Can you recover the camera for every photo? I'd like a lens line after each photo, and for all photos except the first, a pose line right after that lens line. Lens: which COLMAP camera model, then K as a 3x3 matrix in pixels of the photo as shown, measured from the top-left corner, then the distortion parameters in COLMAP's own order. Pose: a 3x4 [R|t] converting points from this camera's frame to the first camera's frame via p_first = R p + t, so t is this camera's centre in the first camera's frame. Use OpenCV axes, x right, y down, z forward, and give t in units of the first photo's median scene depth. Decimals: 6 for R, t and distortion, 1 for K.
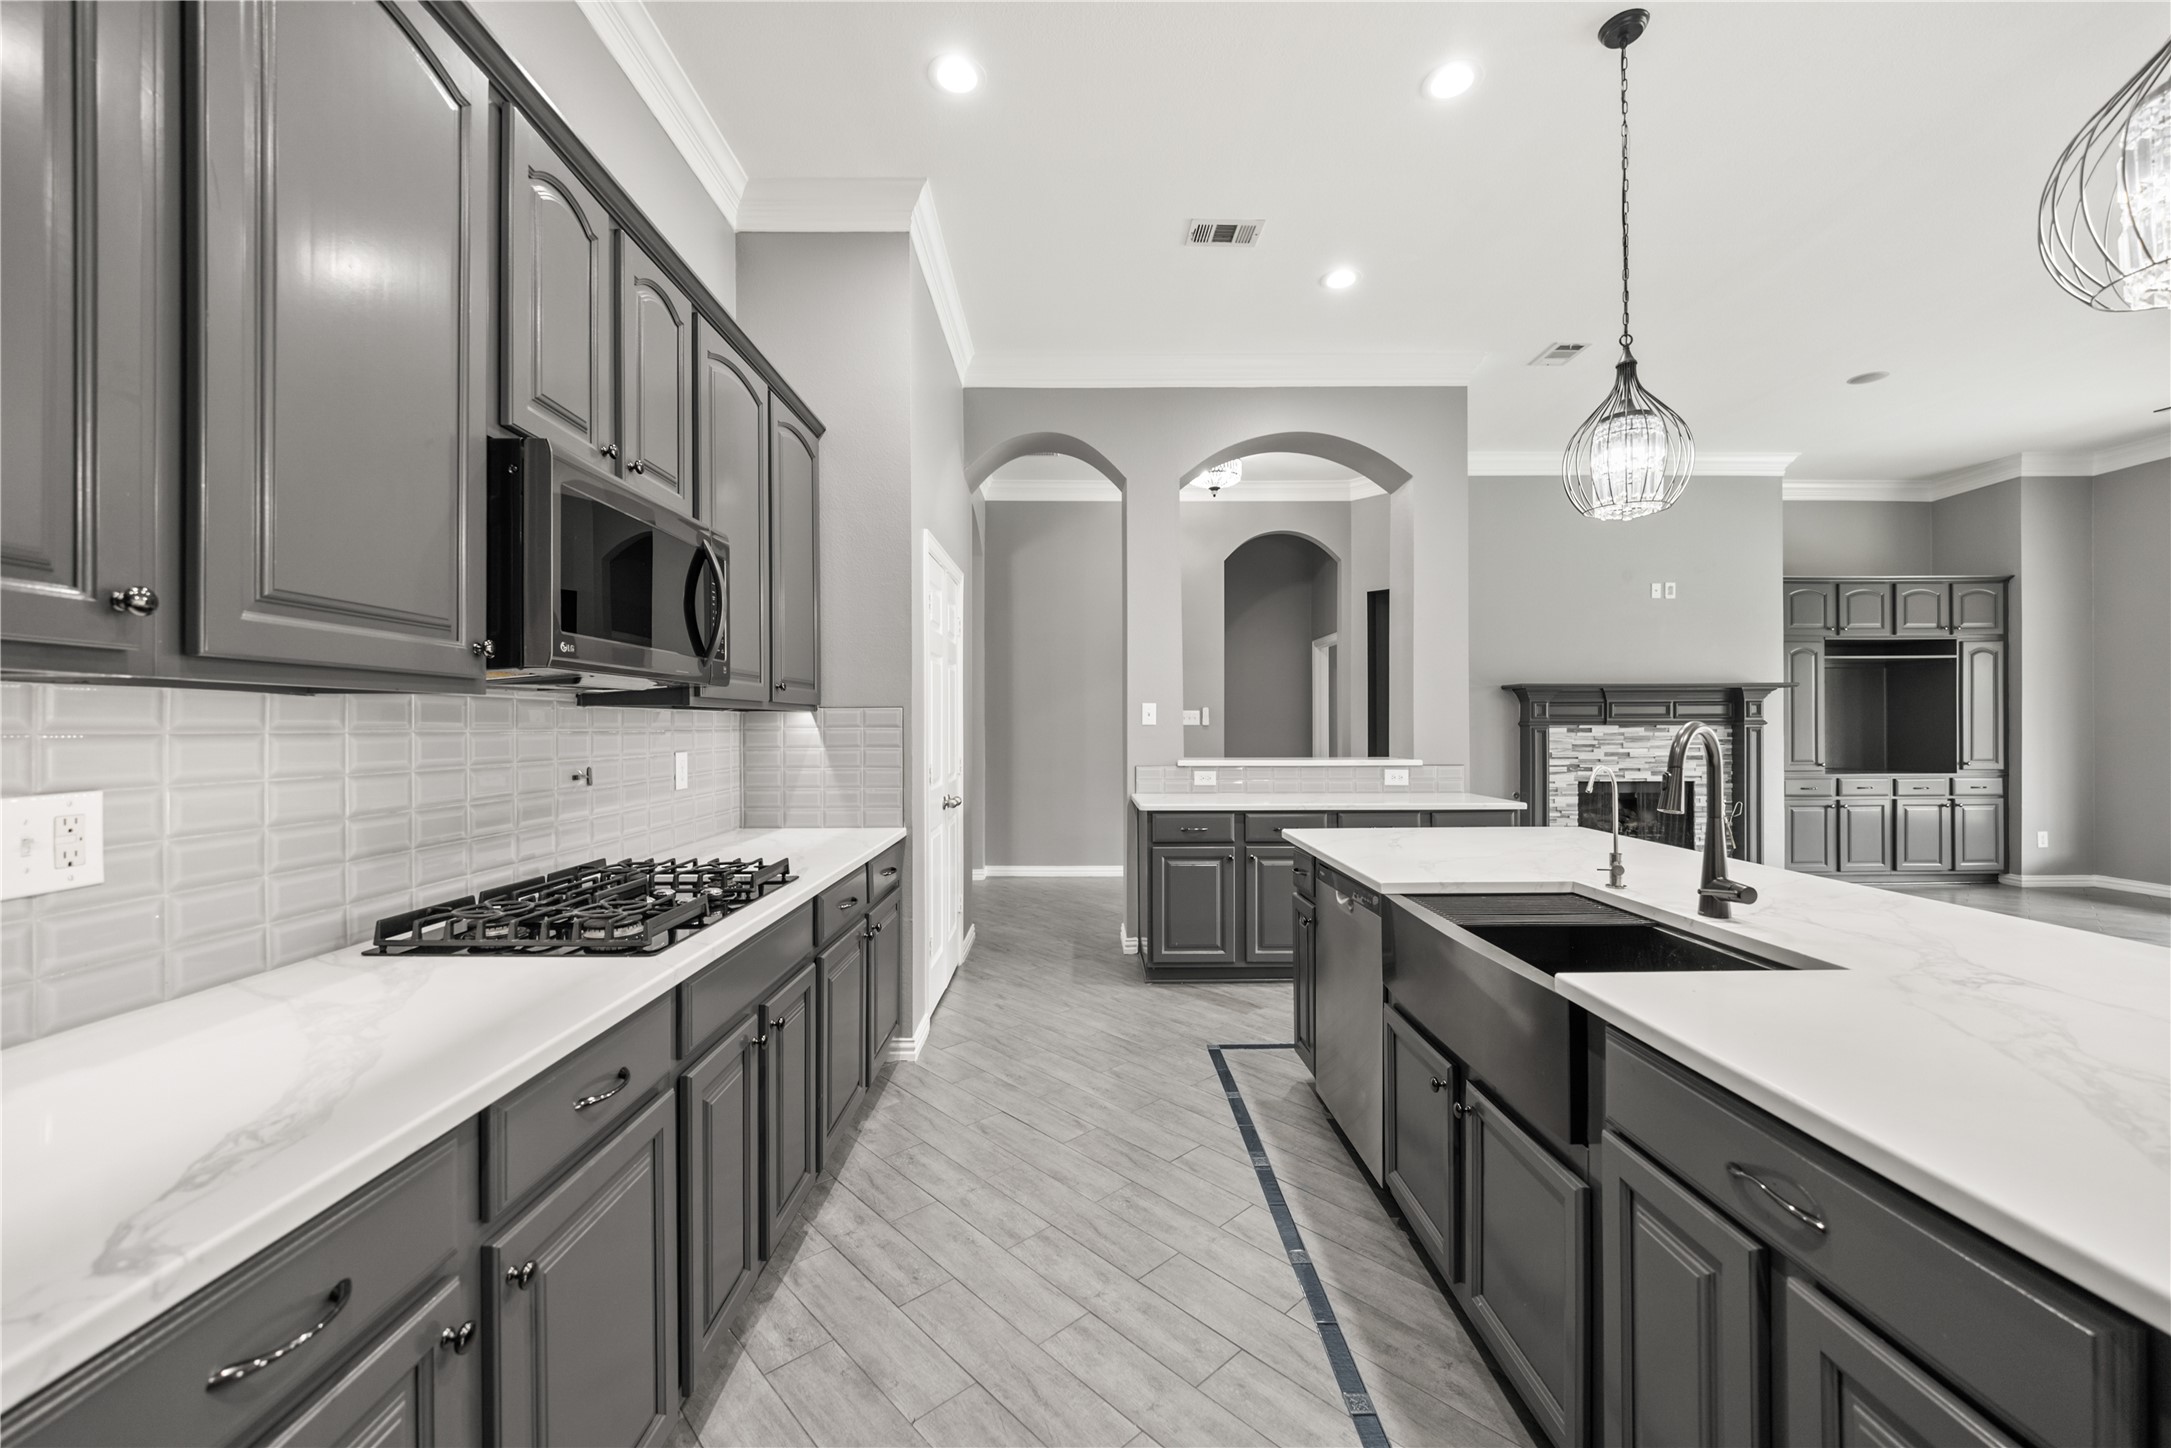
lens RADIAL K [[851.7, 0, 1086.0], [0, 851.7, 727.5], [0, 0, 1]] dist [-0.000646, -0.001616]
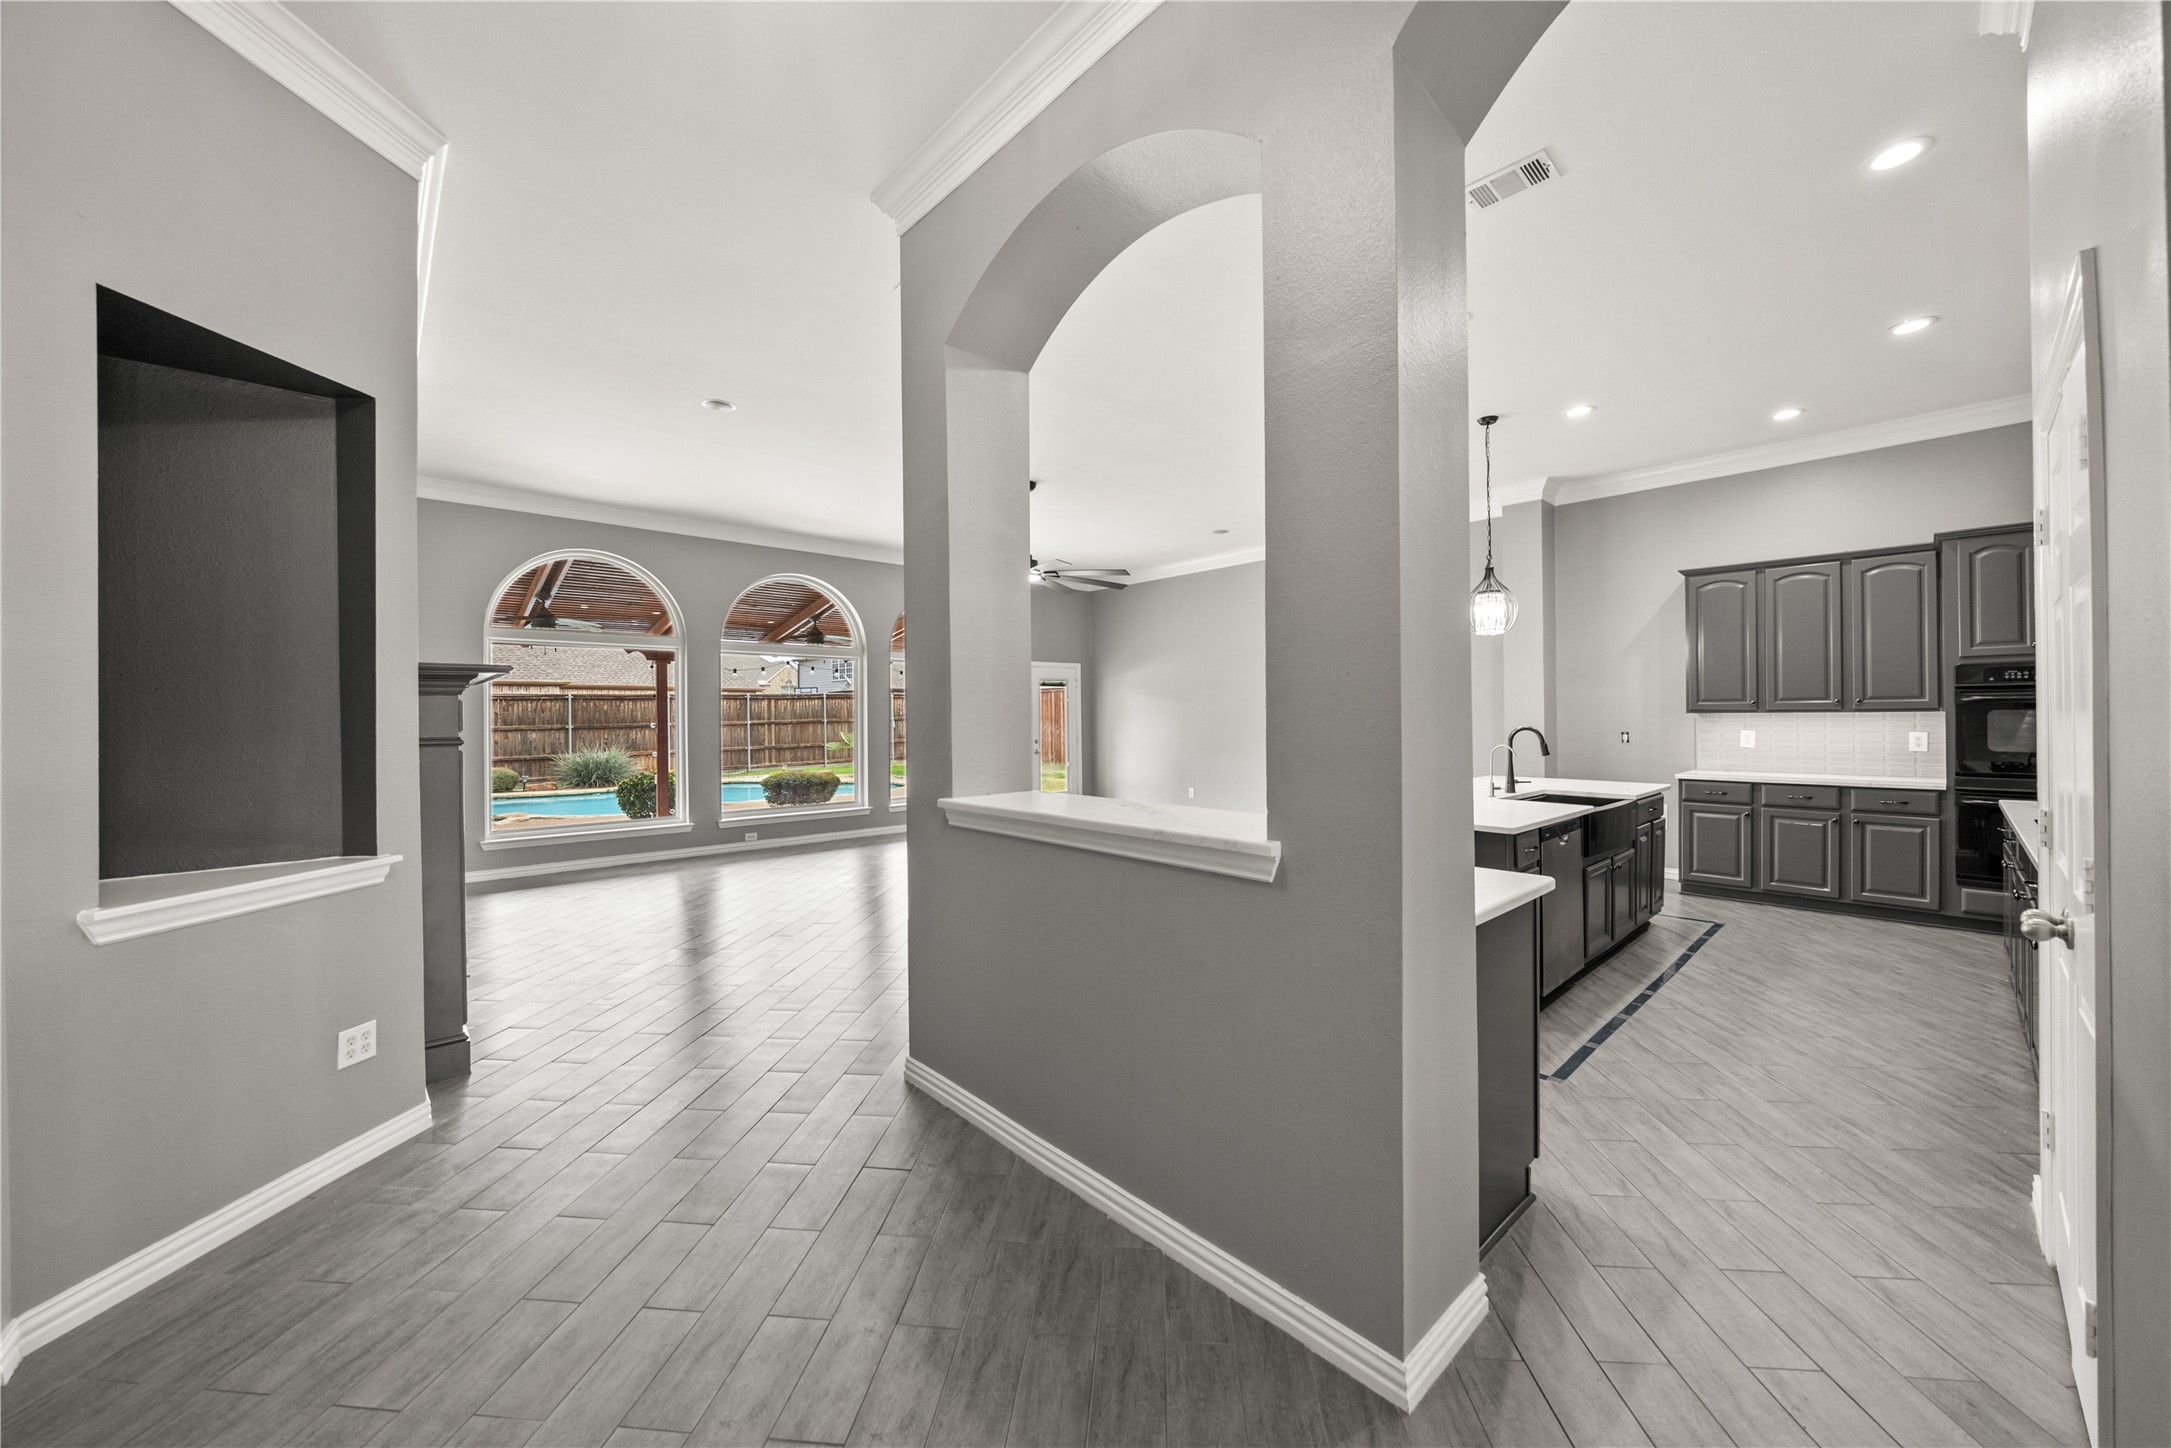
lens RADIAL K [[787.1, 0, 1090.3], [0, 787.1, 716.6], [0, 0, 1]] dist [-0.010659, -0.000121]
pose [[-0.667904, 0.008868, 0.744195, -0.138140], [0.010983, 0.999938, -0.002058, -0.023152], [-0.744166, 0.006799, -0.667960, 1.774531]]
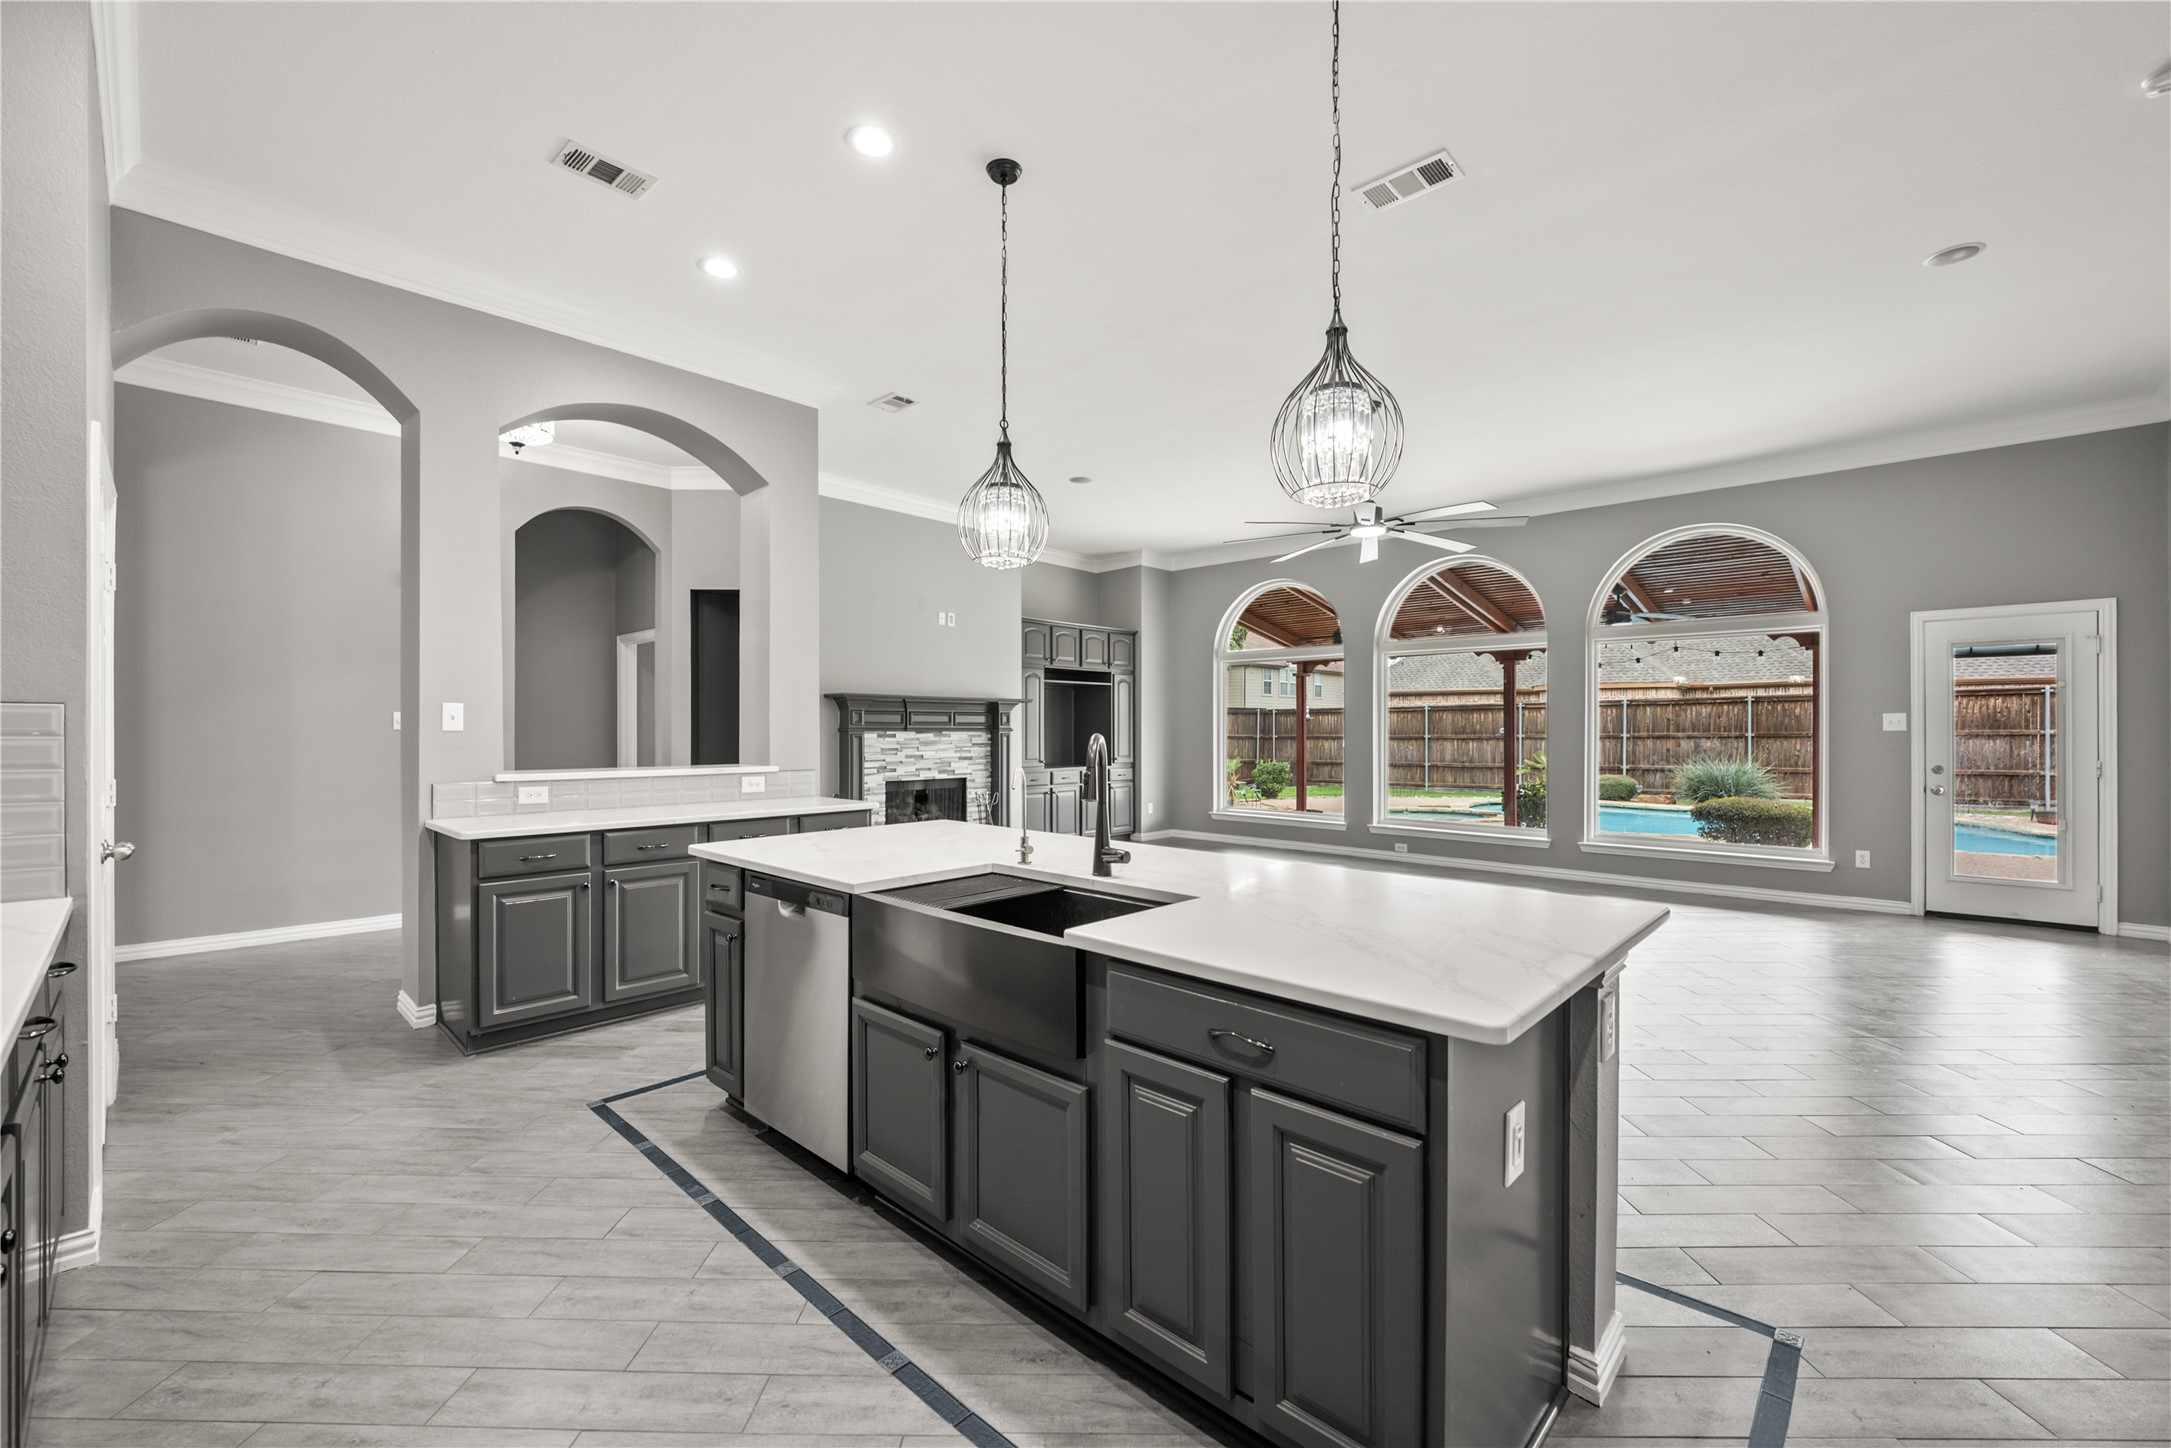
lens RADIAL K [[882.6, 0, 1078.6], [0, 882.6, 730.1], [0, 0, 1]] dist [-0.005730, -0.001221]
pose [[0.694333, 0.003784, 0.719644, -0.141996], [-0.003078, 0.999993, -0.002289, -0.004661], [-0.719647, -0.000626, 0.694340, 0.020529]]
